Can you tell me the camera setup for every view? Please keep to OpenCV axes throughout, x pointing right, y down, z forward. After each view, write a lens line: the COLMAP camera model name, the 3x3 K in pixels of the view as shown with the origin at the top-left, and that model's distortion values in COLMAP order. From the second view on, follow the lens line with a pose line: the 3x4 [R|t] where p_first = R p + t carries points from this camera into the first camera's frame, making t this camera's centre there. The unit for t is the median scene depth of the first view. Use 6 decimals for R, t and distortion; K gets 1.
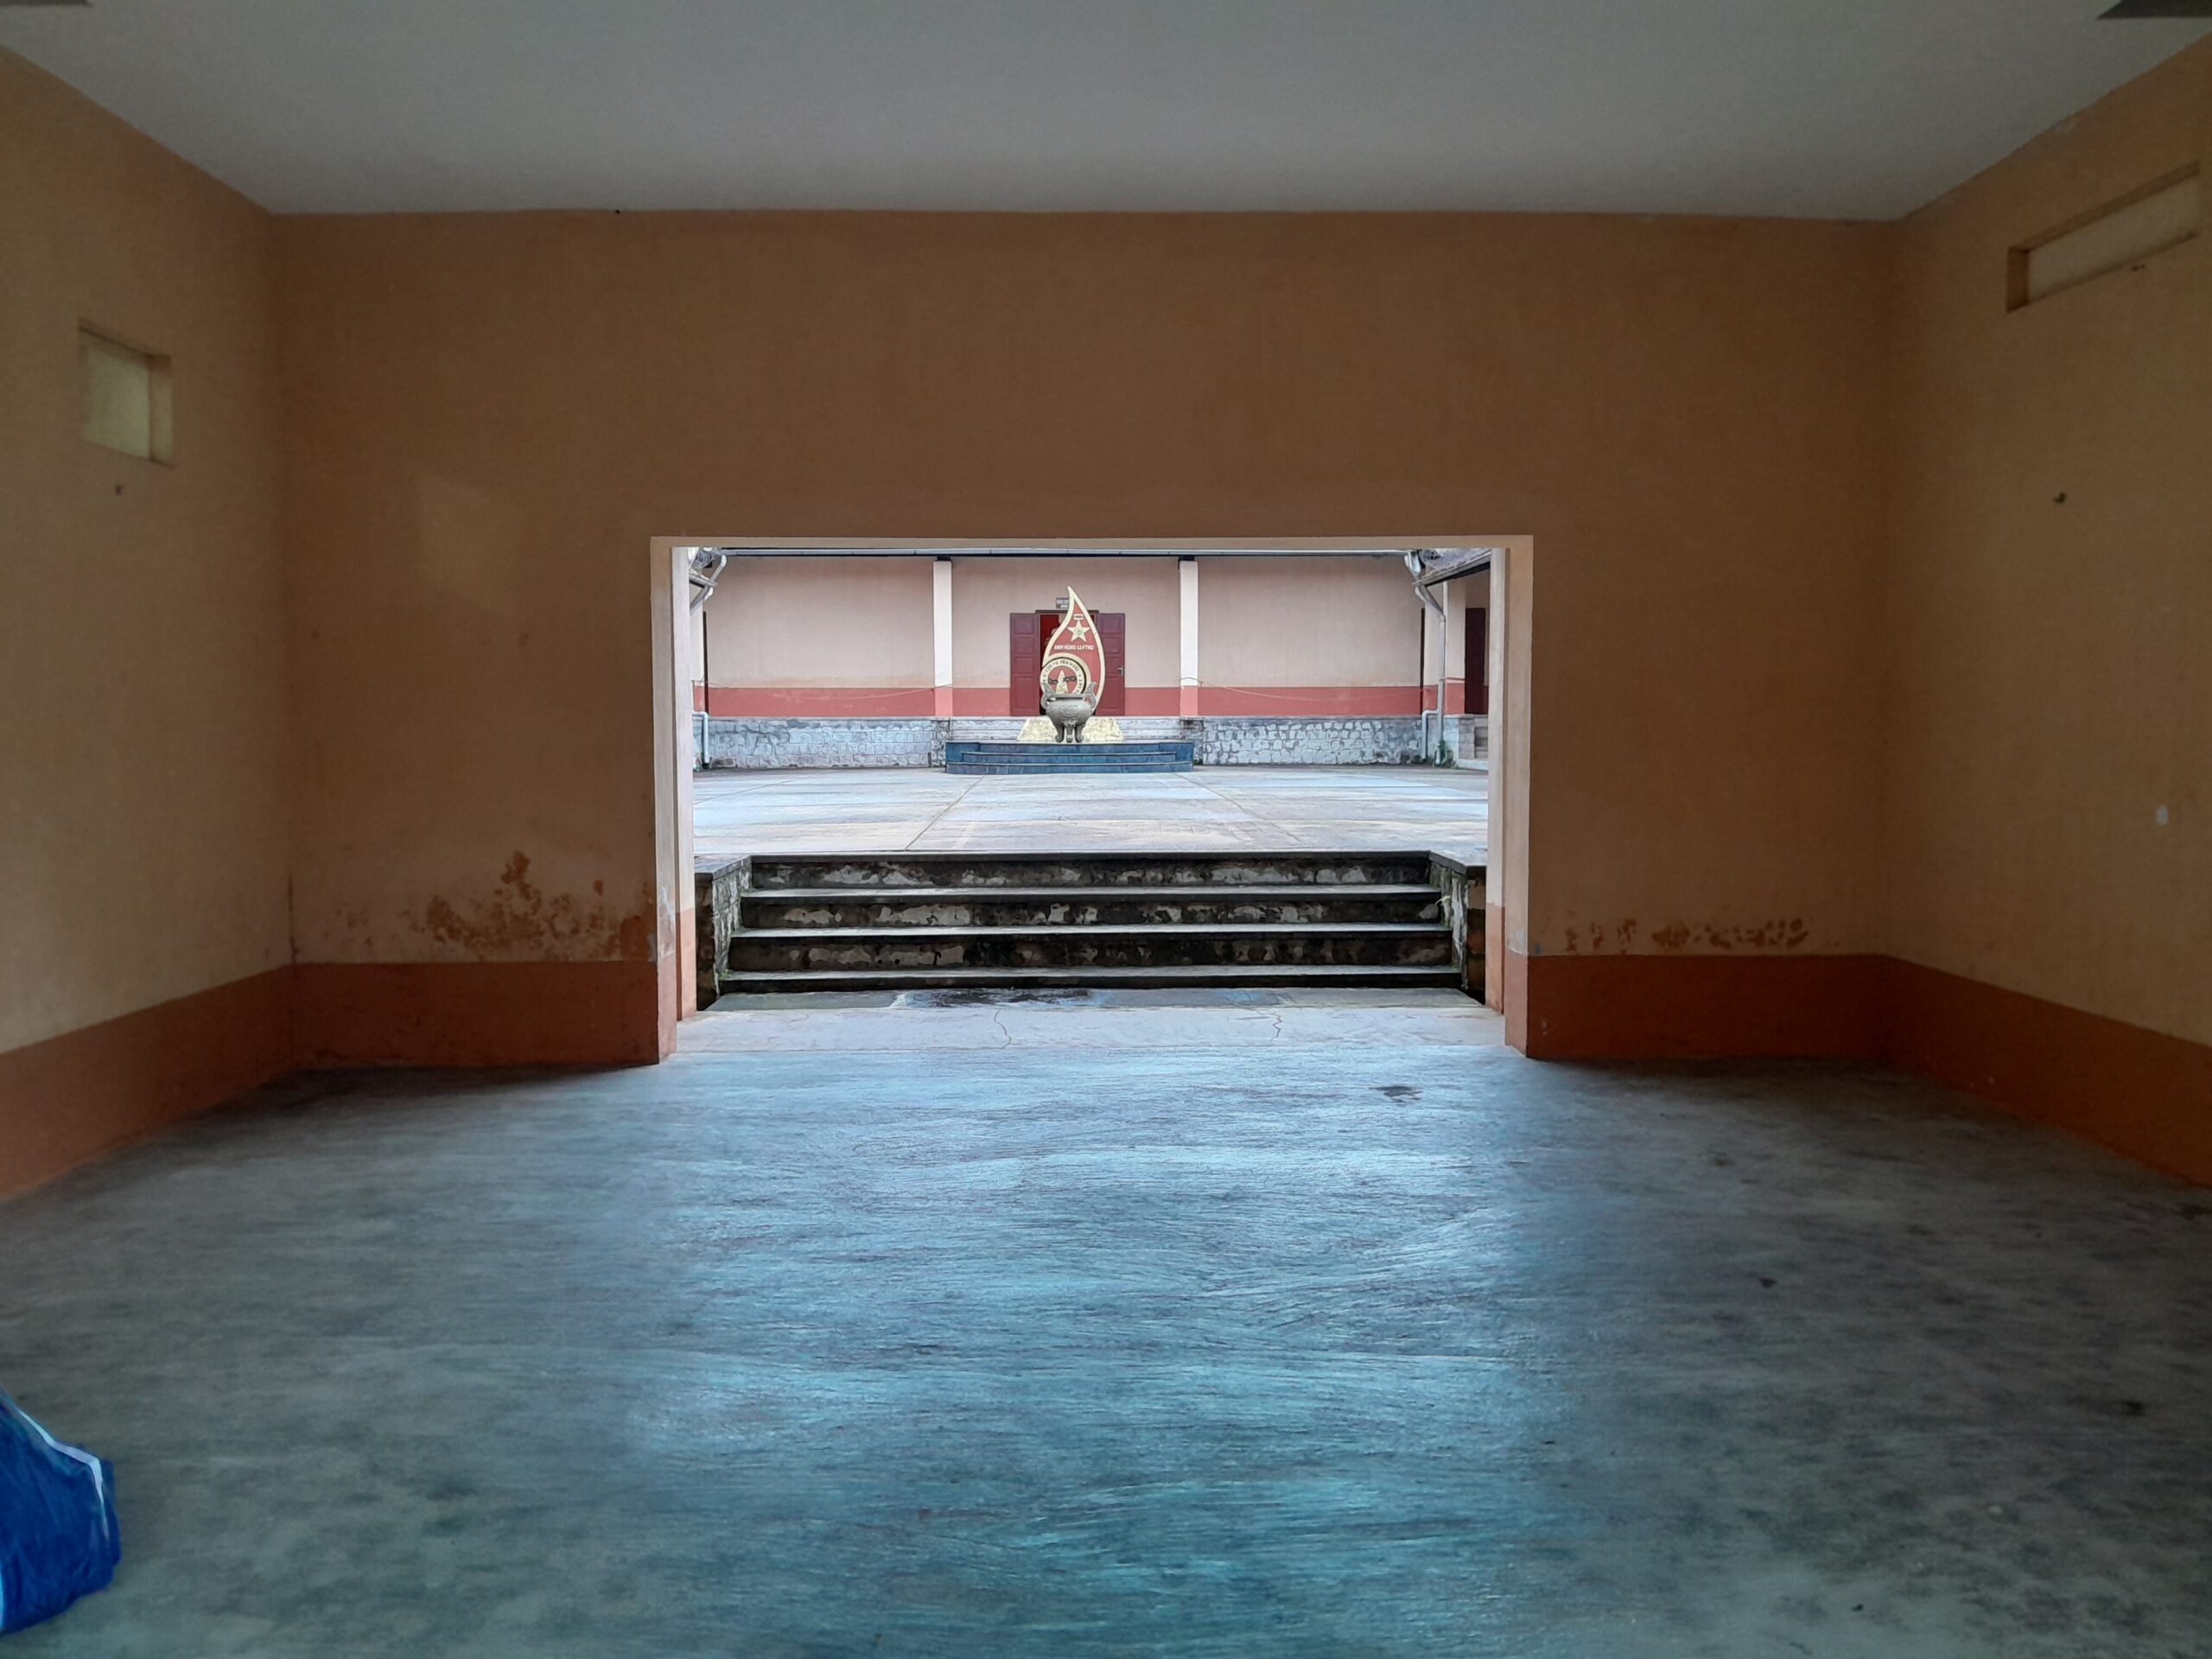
lens RADIAL K [[1696.6, 0, 1106.0], [0, 1696.6, 829.5], [0, 0, 1]] dist [0.175546, -0.269207]
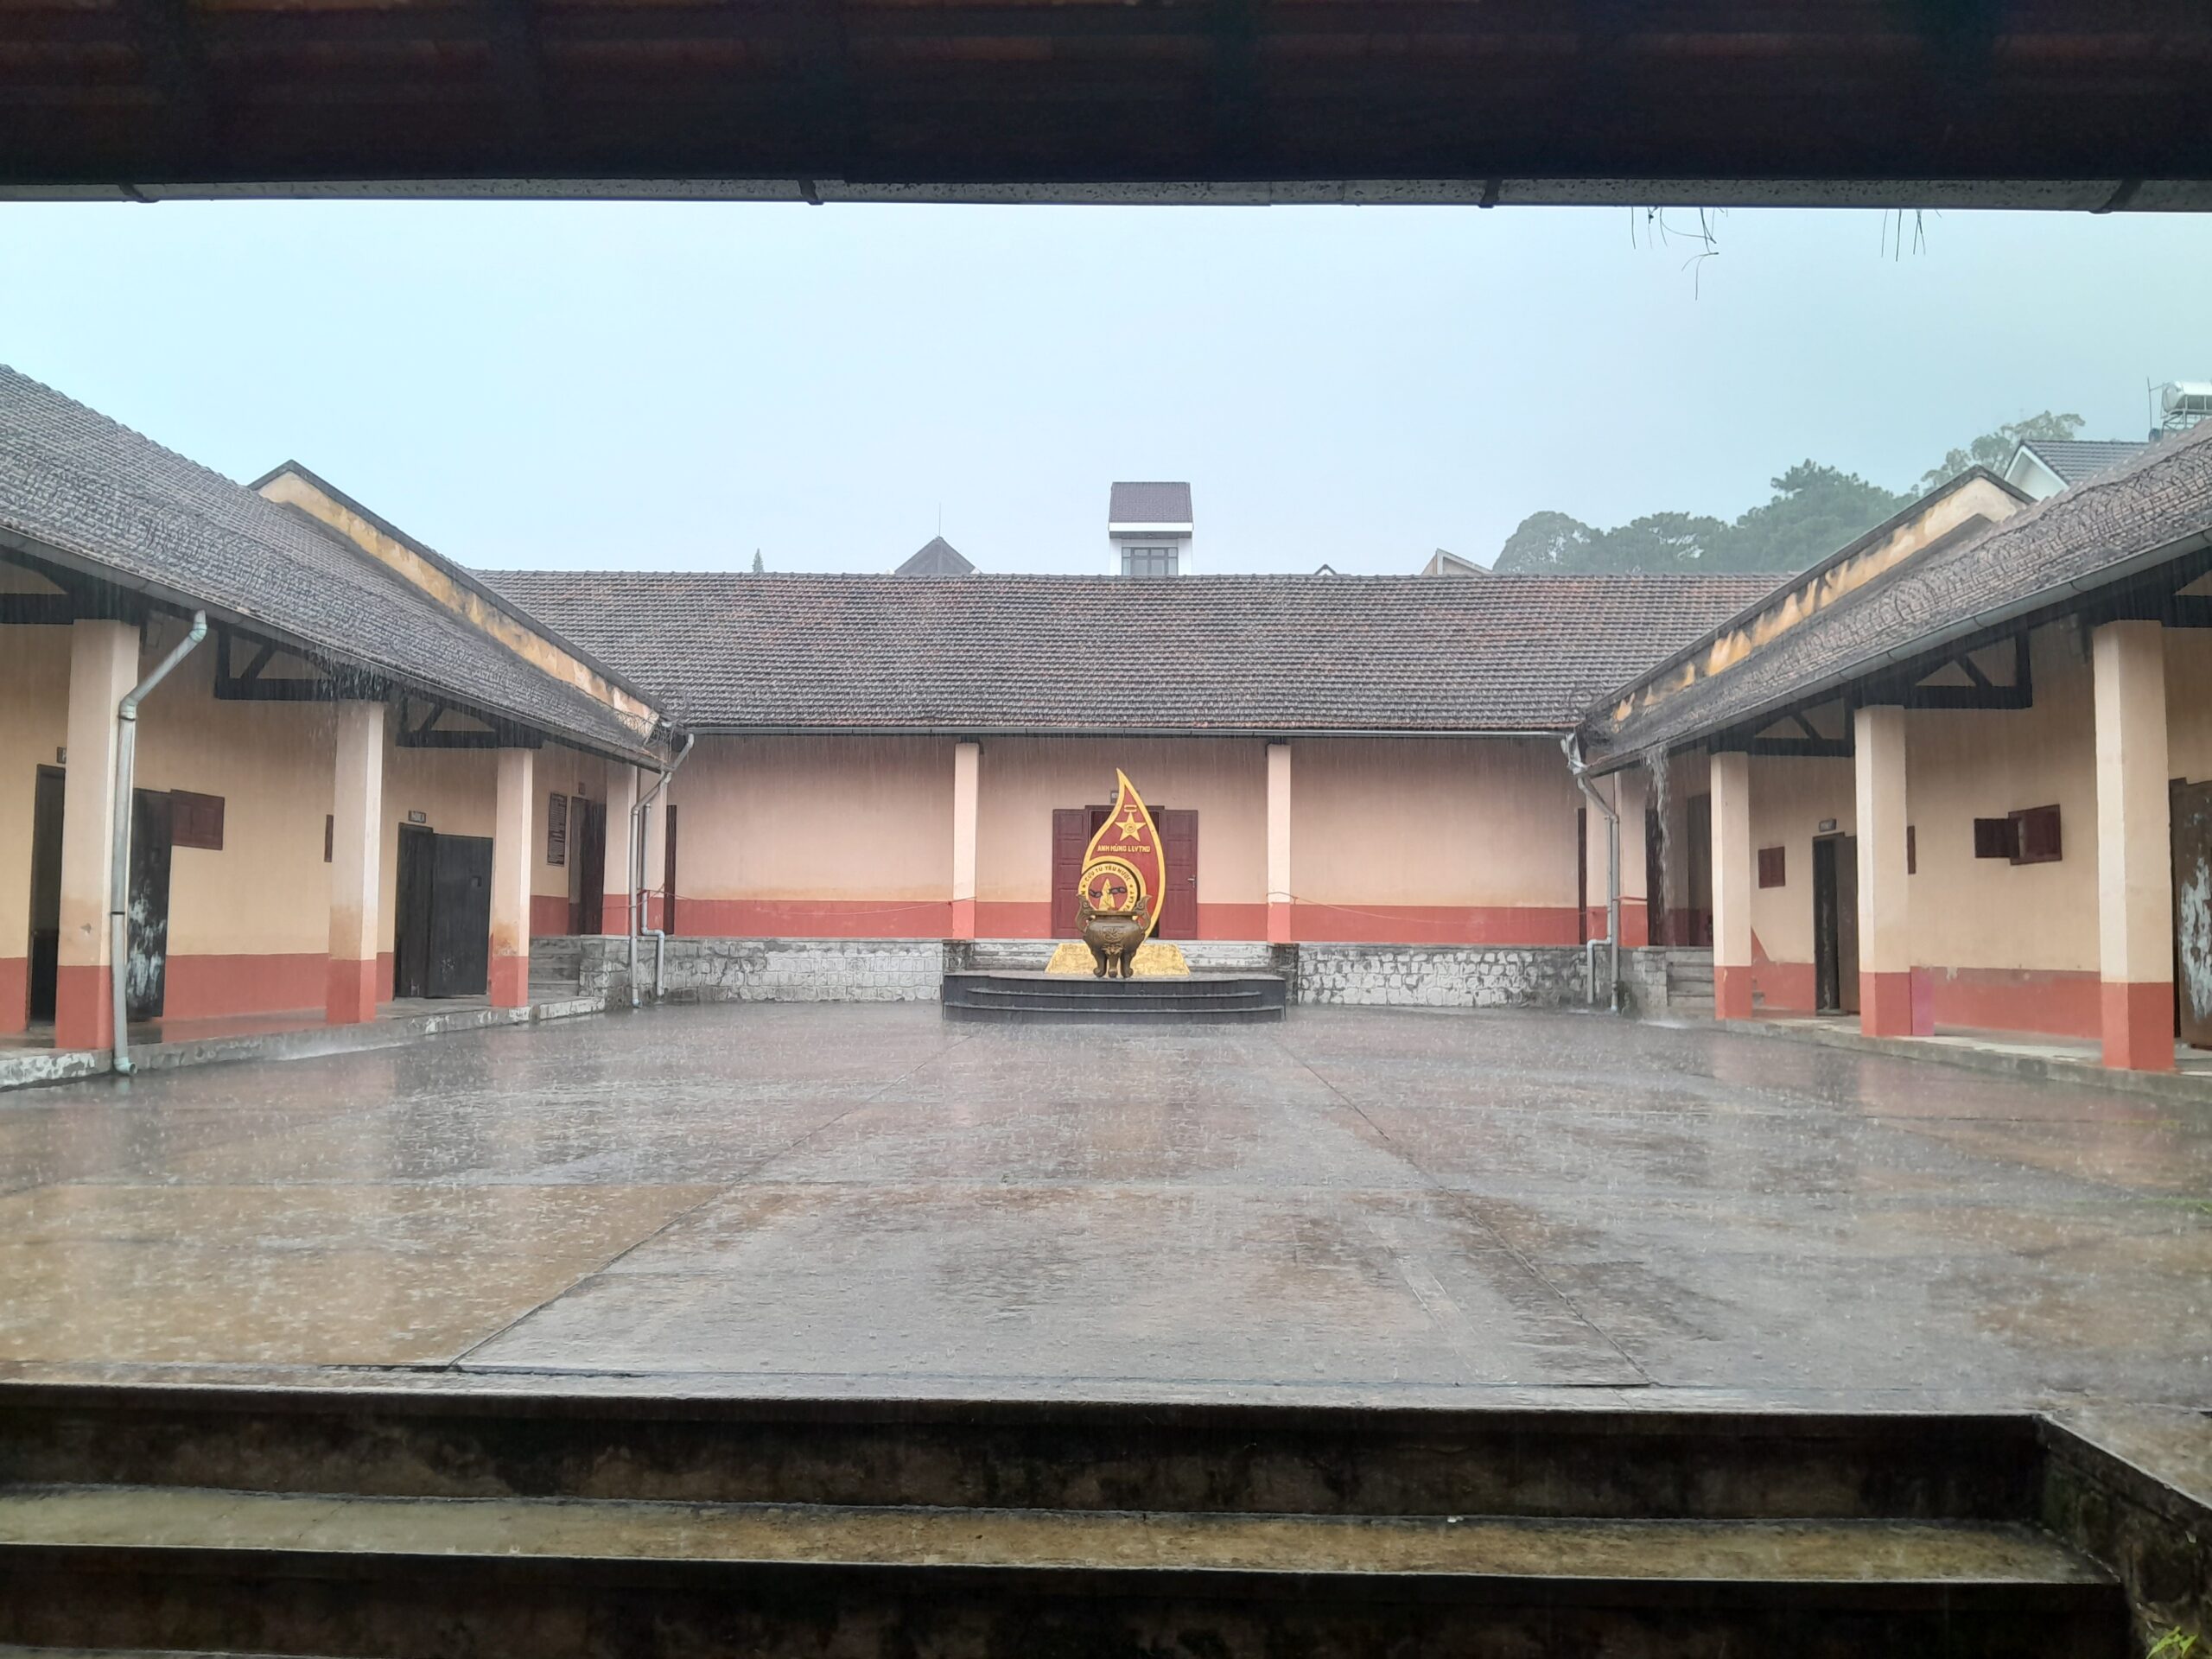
lens RADIAL K [[1696.6, 0, 1106.0], [0, 1696.6, 829.5], [0, 0, 1]] dist [0.175546, -0.269207]
pose [[0.998600, 0.008642, -0.052194, 0.010307], [-0.015193, 0.991856, -0.126452, -0.018220], [0.050676, 0.127068, 0.990599, 0.224139]]
